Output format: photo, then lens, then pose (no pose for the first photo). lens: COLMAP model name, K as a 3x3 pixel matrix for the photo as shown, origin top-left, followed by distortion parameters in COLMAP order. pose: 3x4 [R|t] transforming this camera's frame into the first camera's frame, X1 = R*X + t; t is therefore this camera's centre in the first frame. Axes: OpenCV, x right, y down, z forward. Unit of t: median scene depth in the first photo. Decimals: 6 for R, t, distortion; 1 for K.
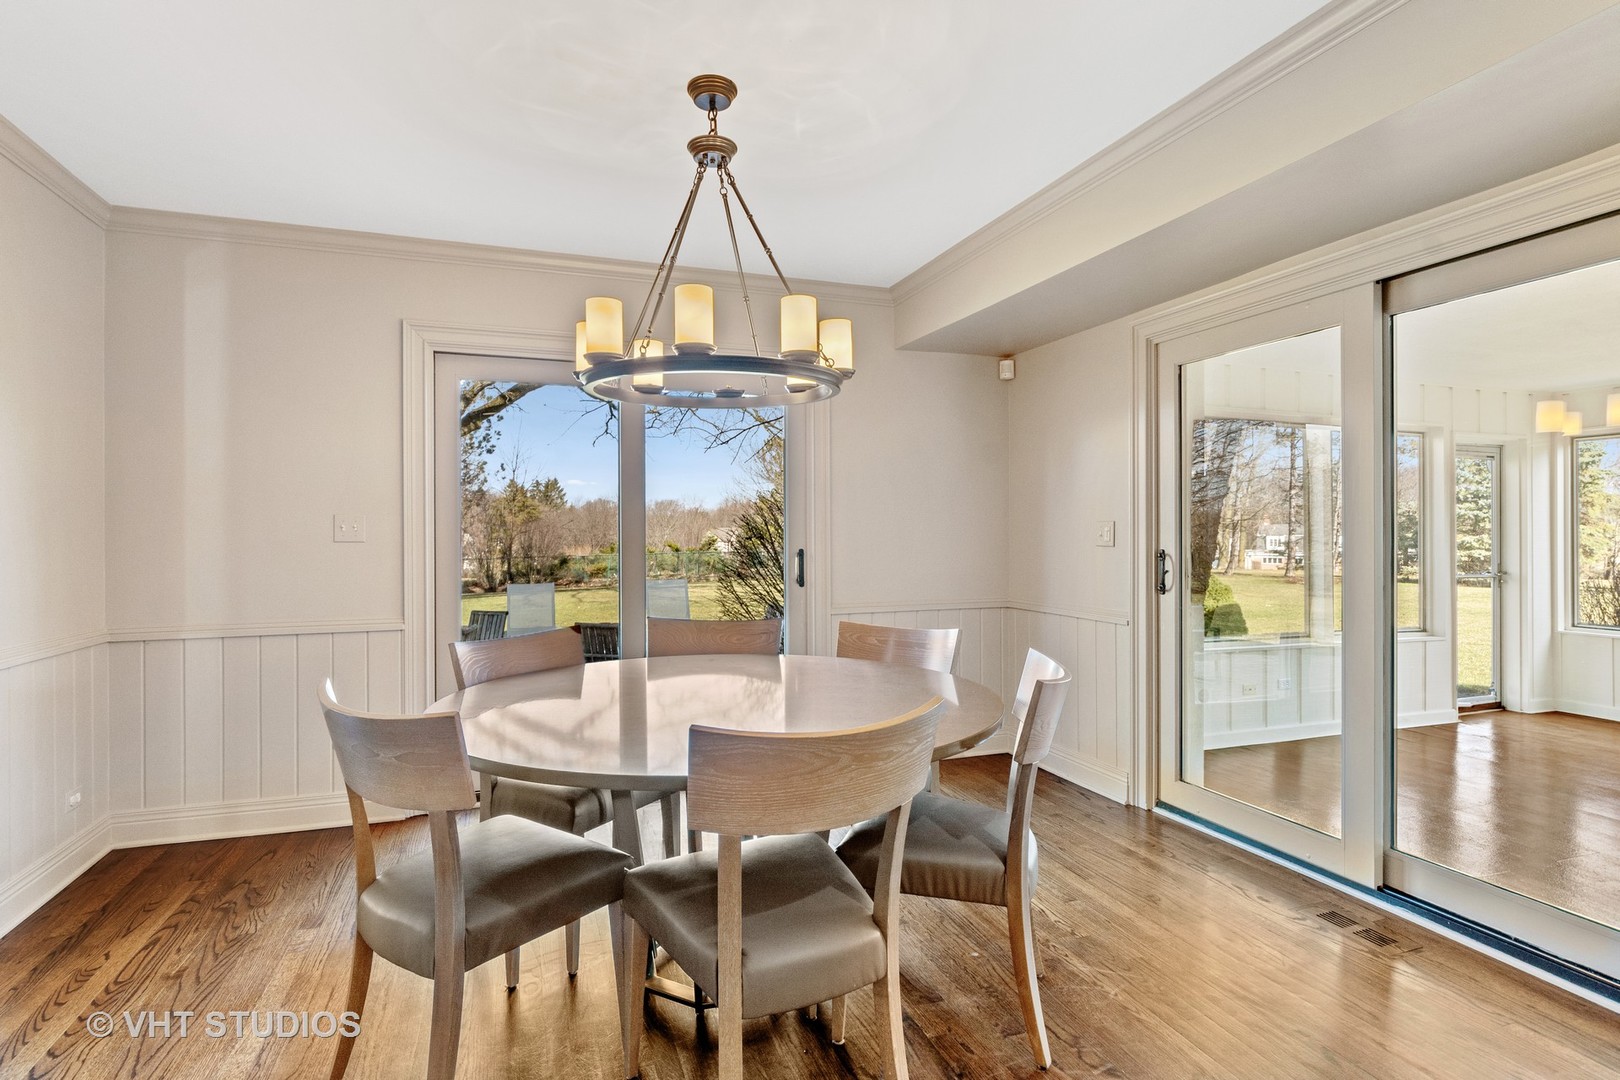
lens RADIAL K [[803.3, 0, 810.0], [0, 803.3, 540.0], [0, 0, 1]] dist [0.000338, -0.000067]
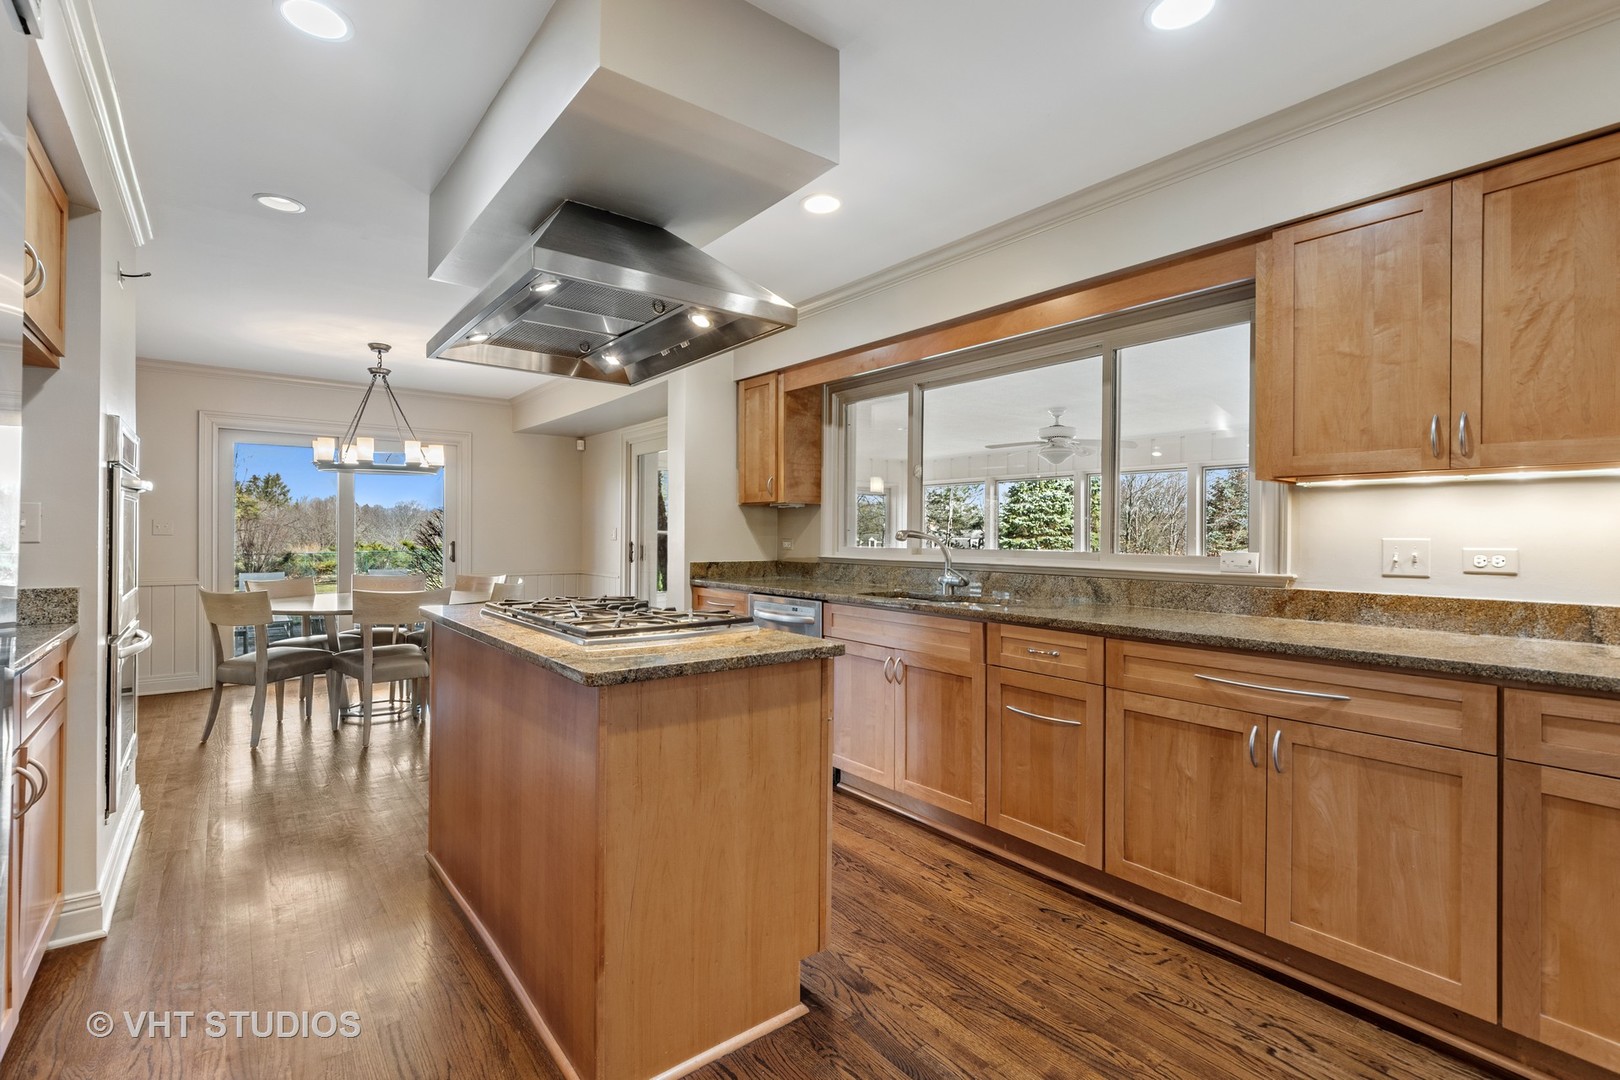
lens RADIAL K [[737.4, 0, 810.0], [0, 737.4, 540.0], [0, 0, 1]] dist [-0.000235, -0.000015]
pose [[0.949044, 0.005872, 0.315089, 0.037602], [-0.005595, 0.999983, -0.001782, 0.001149], [-0.315095, -0.000072, 0.949060, -0.137482]]
